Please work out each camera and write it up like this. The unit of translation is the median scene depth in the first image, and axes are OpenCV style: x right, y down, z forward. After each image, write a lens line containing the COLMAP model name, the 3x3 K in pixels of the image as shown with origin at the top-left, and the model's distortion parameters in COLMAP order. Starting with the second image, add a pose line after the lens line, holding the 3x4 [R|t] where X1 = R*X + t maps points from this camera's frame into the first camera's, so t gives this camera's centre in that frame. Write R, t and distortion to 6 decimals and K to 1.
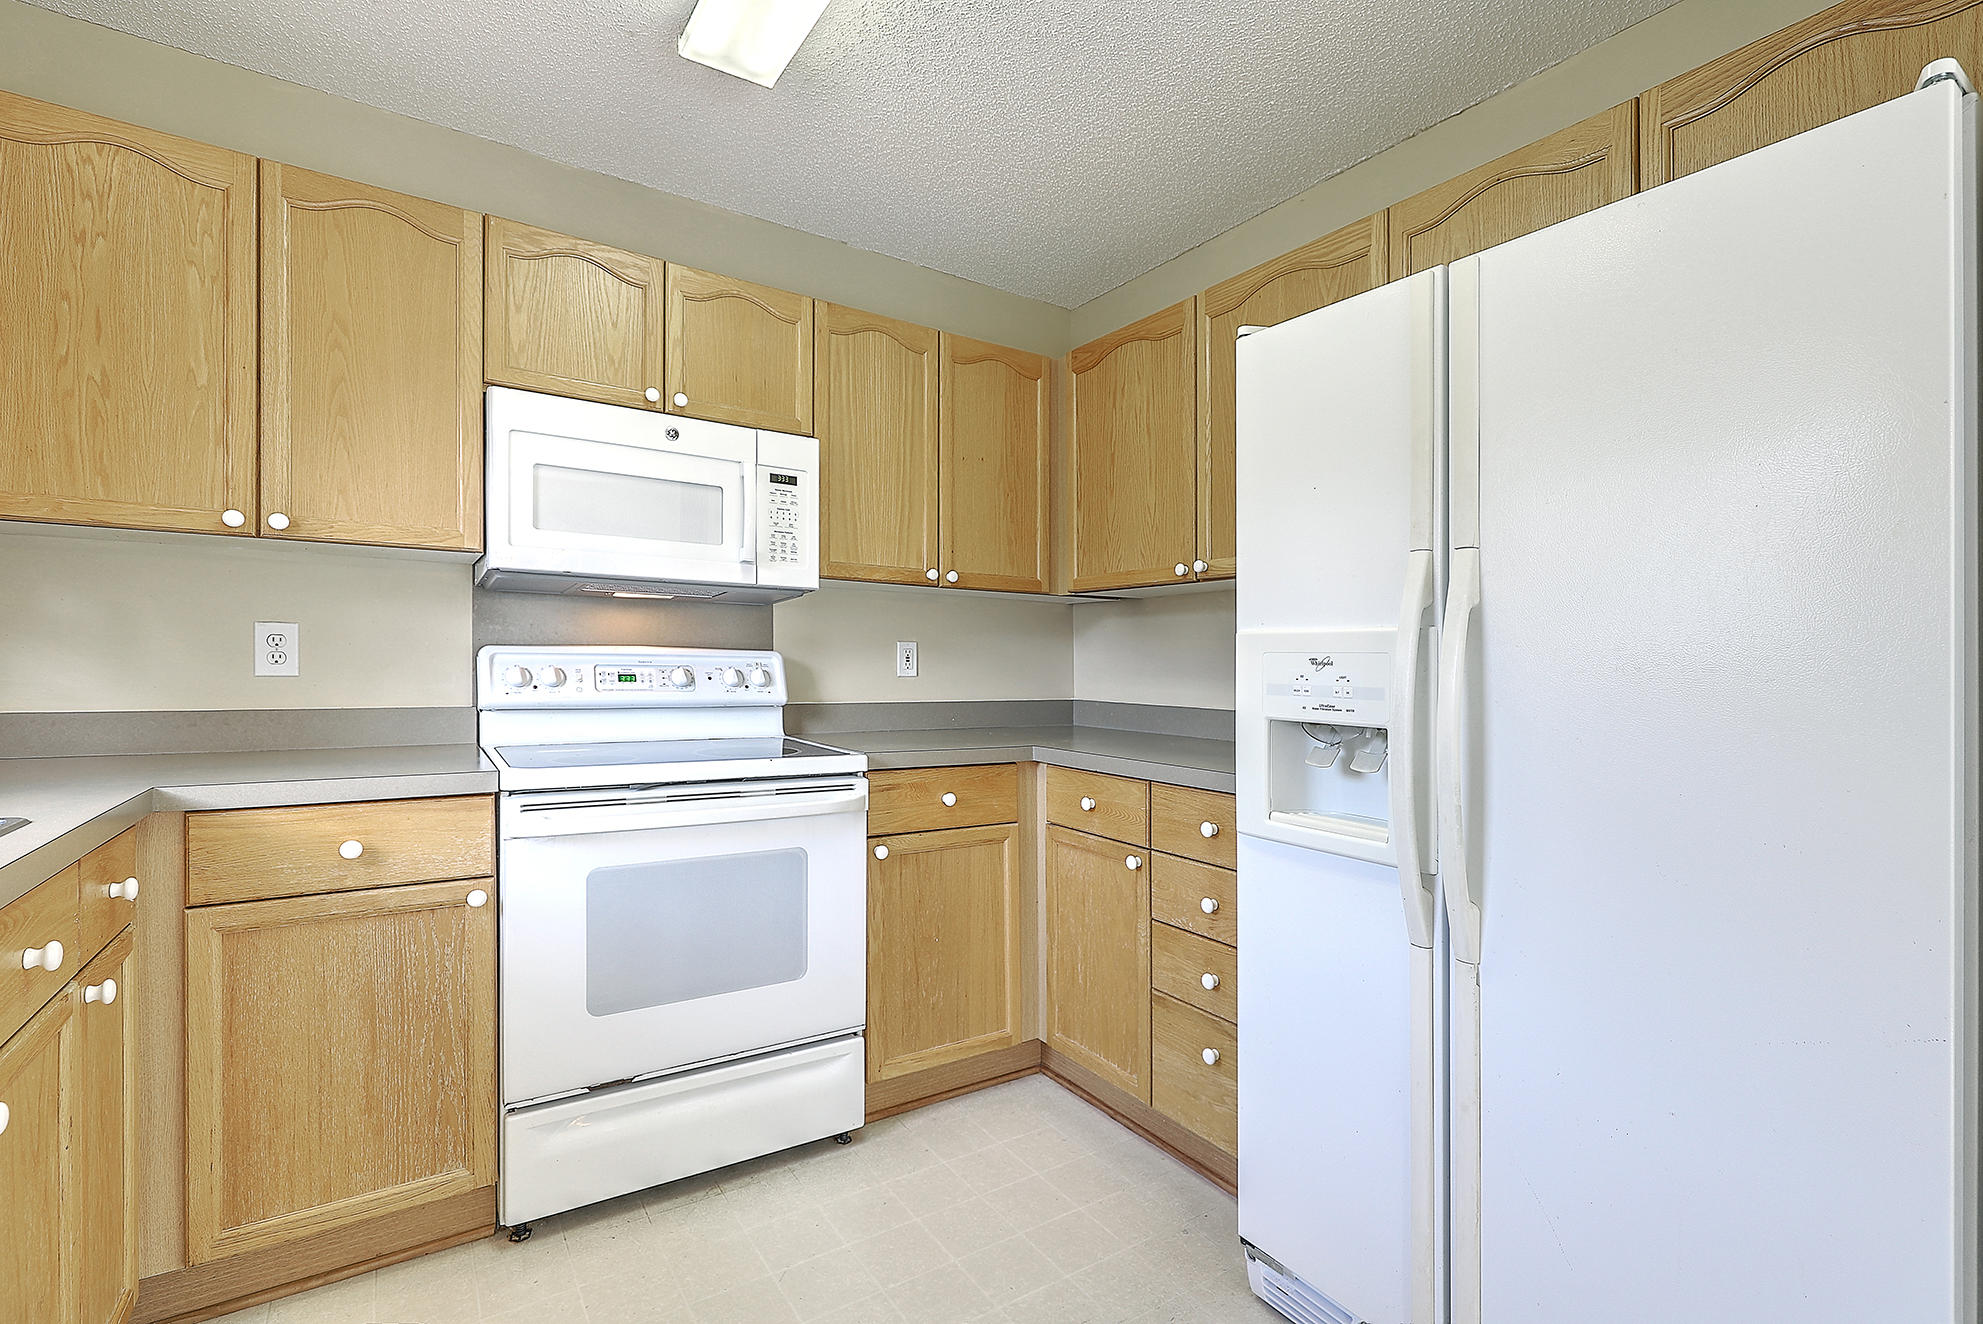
lens RADIAL K [[902.1, 0, 991.5], [0, 902.1, 662.0], [0, 0, 1]] dist [-0.012145, 0.000438]
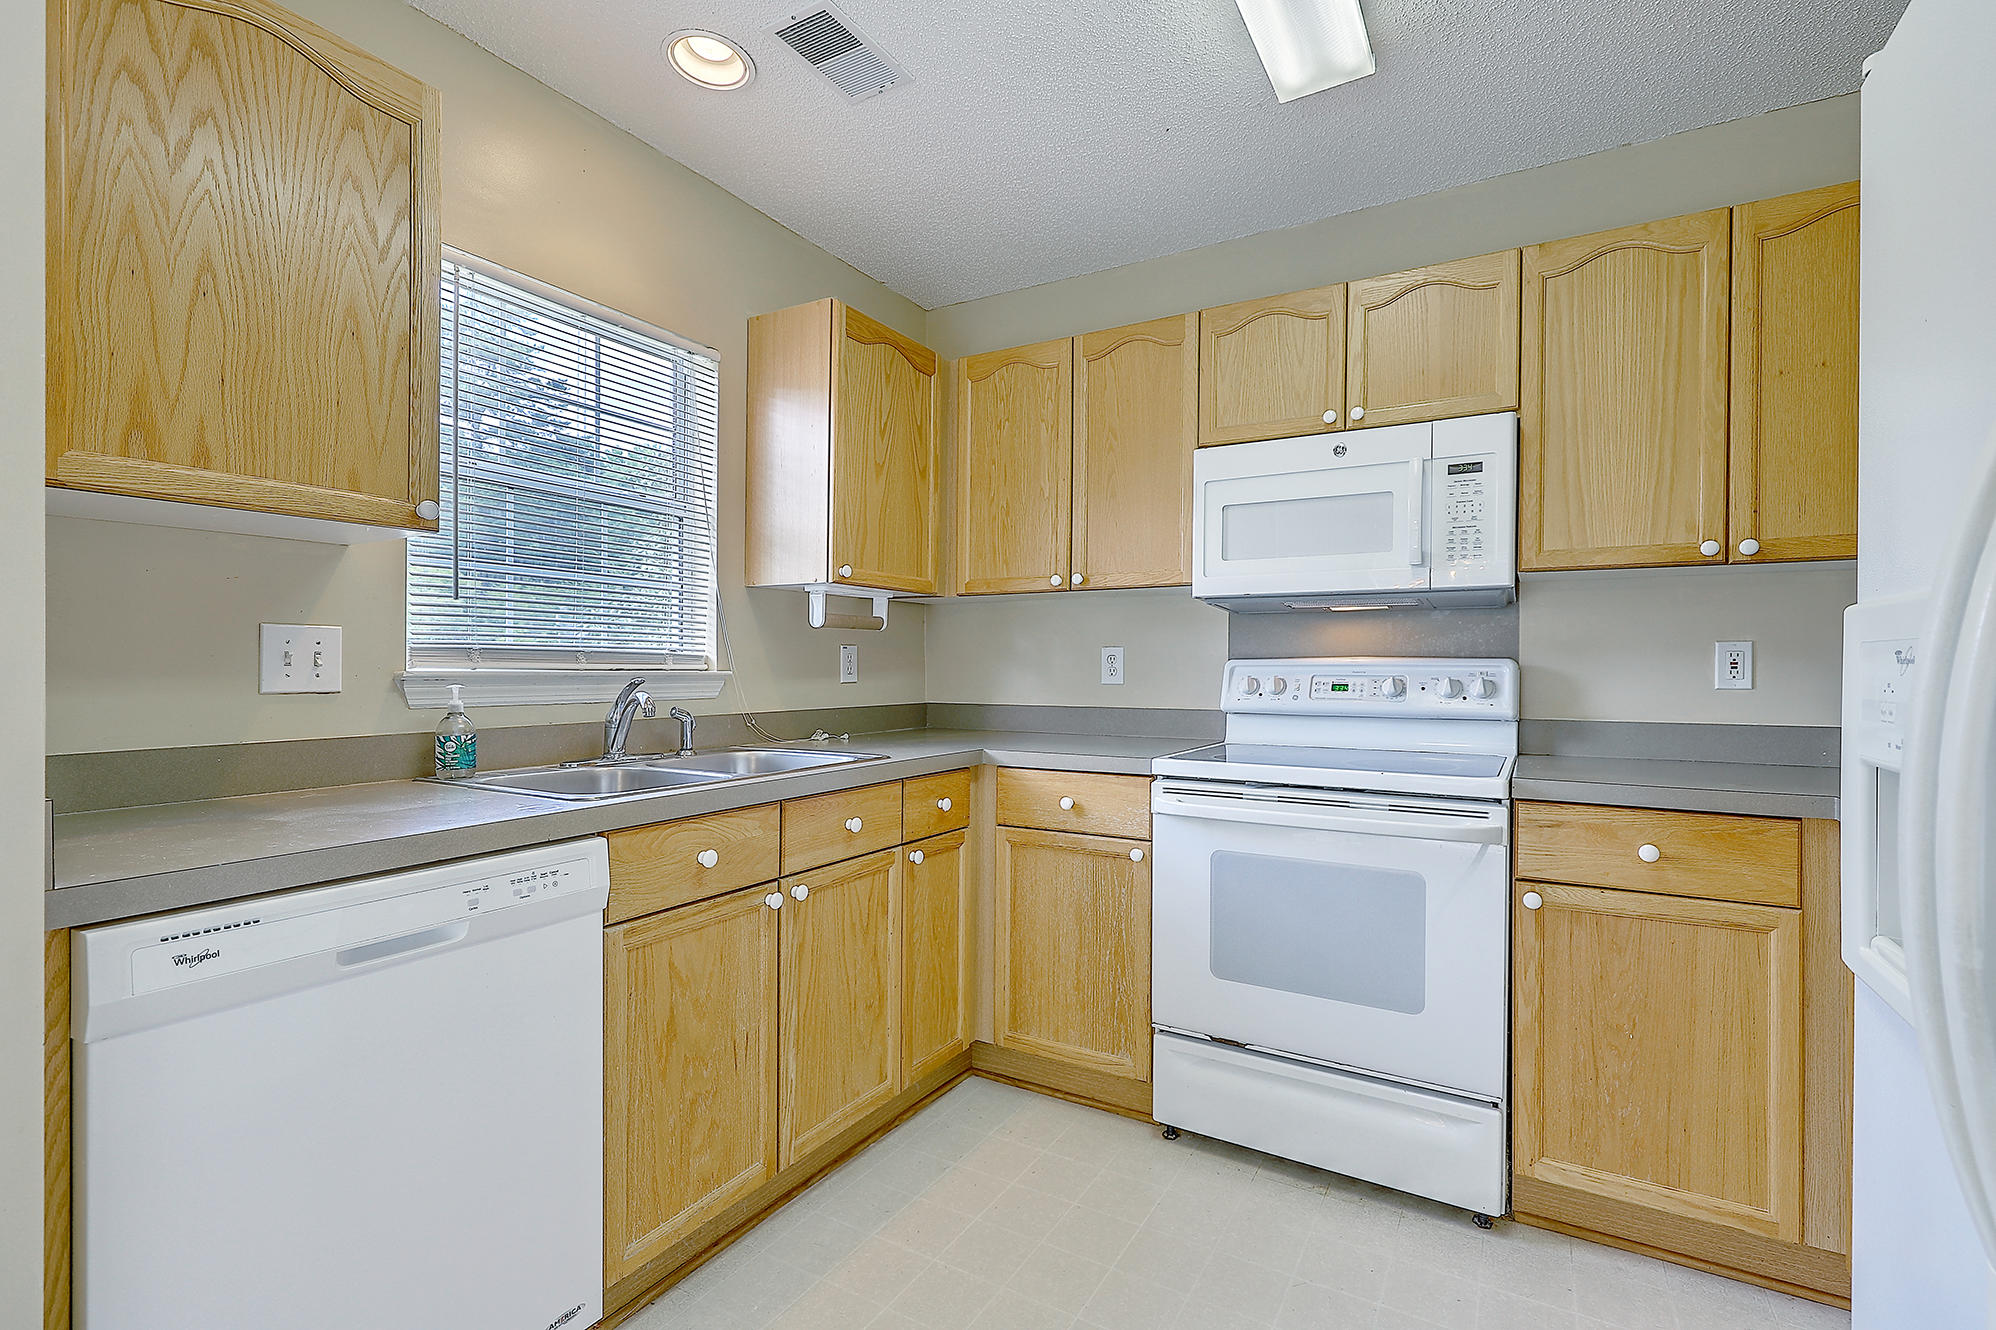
lens RADIAL K [[886.2, 0, 978.2], [0, 886.2, 672.1], [0, 0, 1]] dist [-0.009142, -0.000359]
pose [[0.423411, -0.008799, -0.905895, 0.390255], [0.006737, 0.999956, -0.006563, 0.004205], [0.905913, -0.003324, 0.423451, 0.198349]]
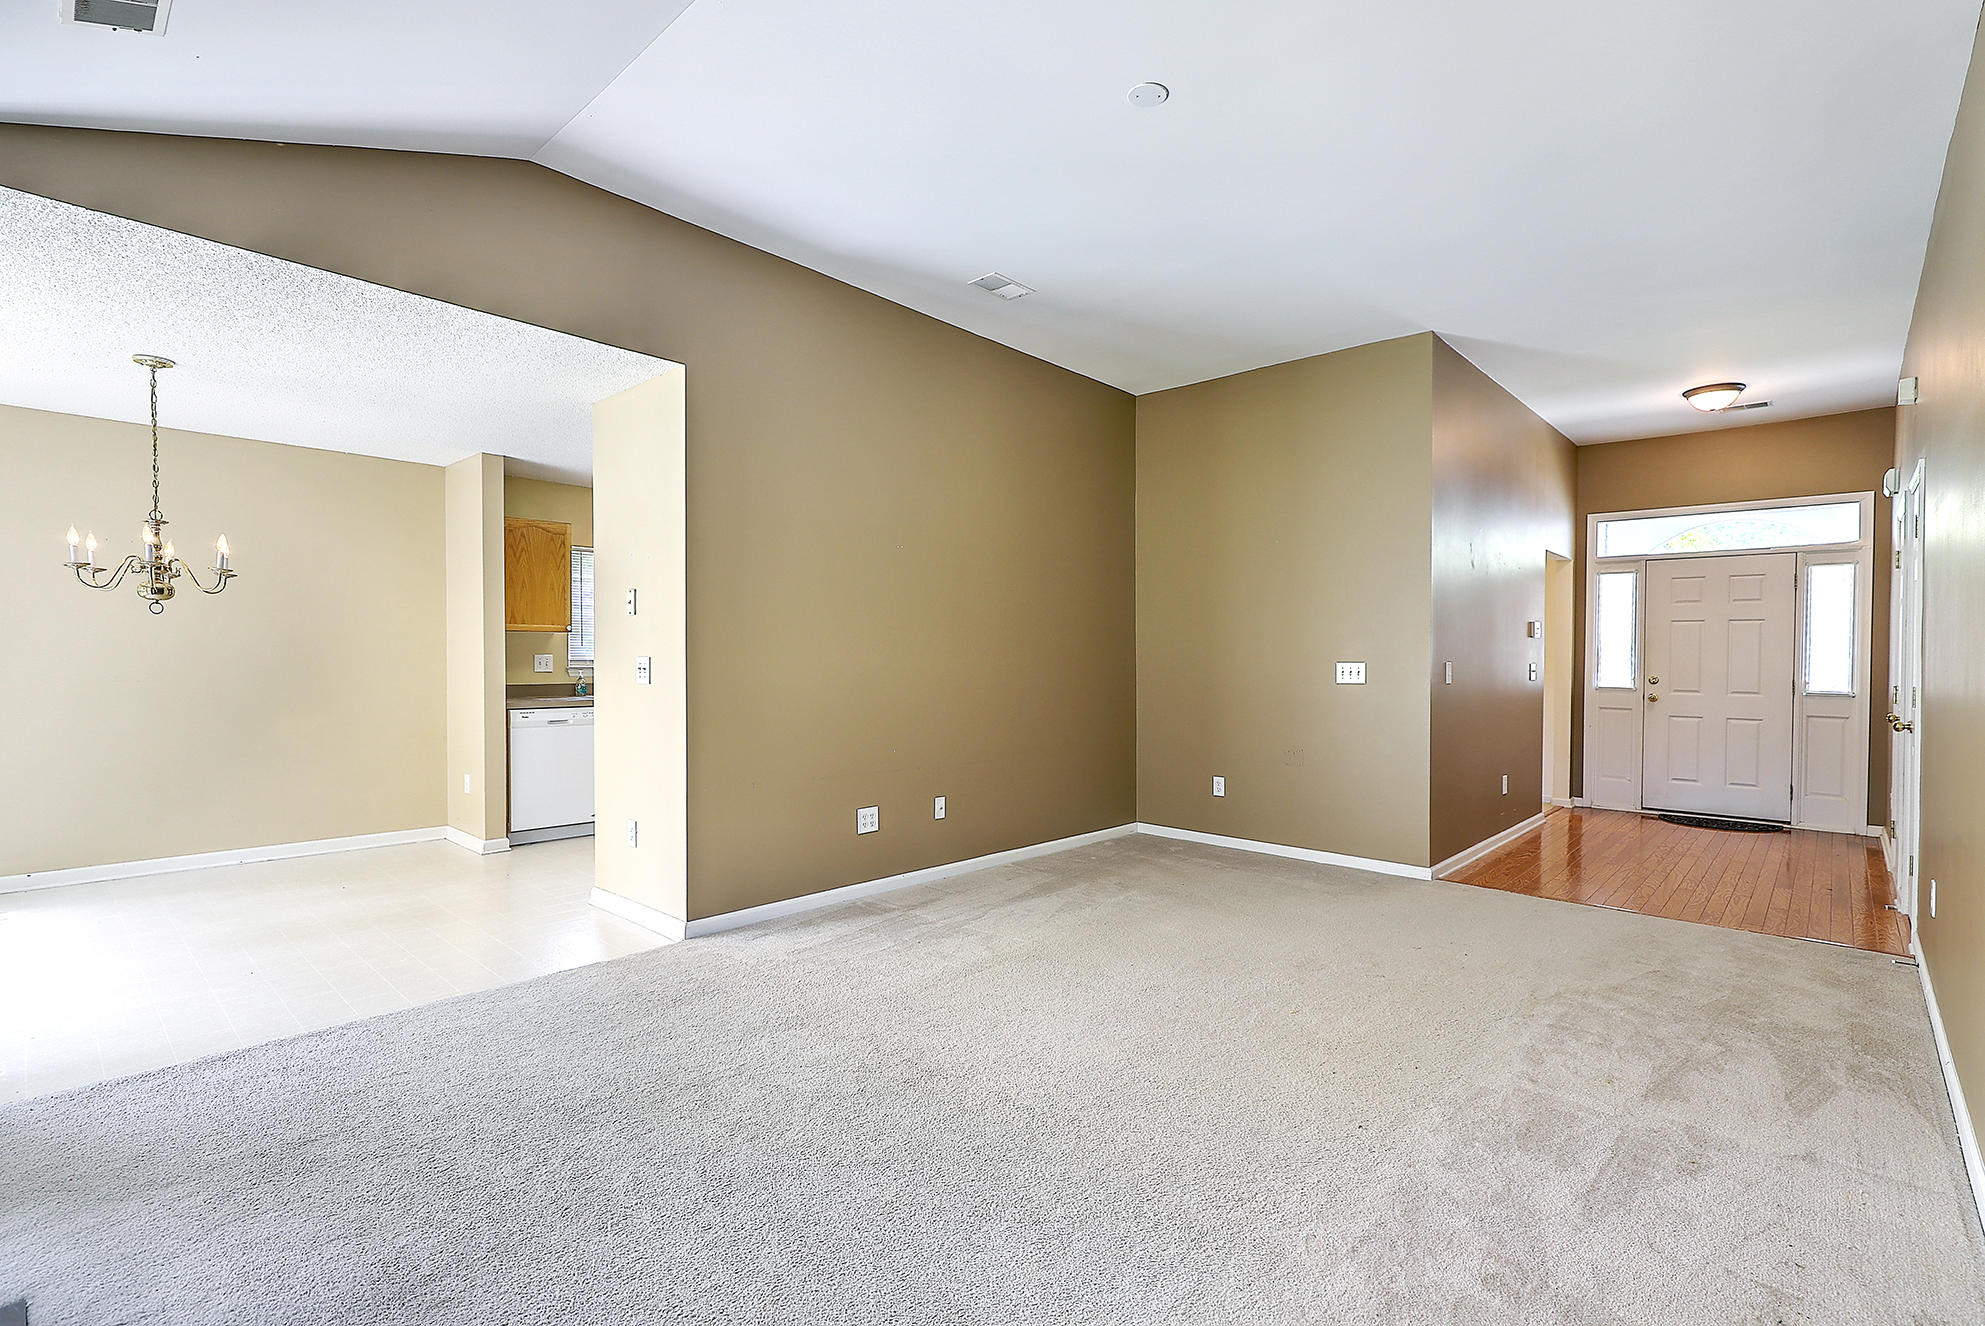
lens RADIAL K [[902.4, 0, 997.0], [0, 902.4, 669.0], [0, 0, 1]] dist [0.000202, -0.000239]
pose [[0.234837, -0.000658, -0.972035, 2.871867], [-0.001676, 0.999998, -0.001082, 0.003495], [0.972033, 0.001883, 0.234835, 0.787668]]
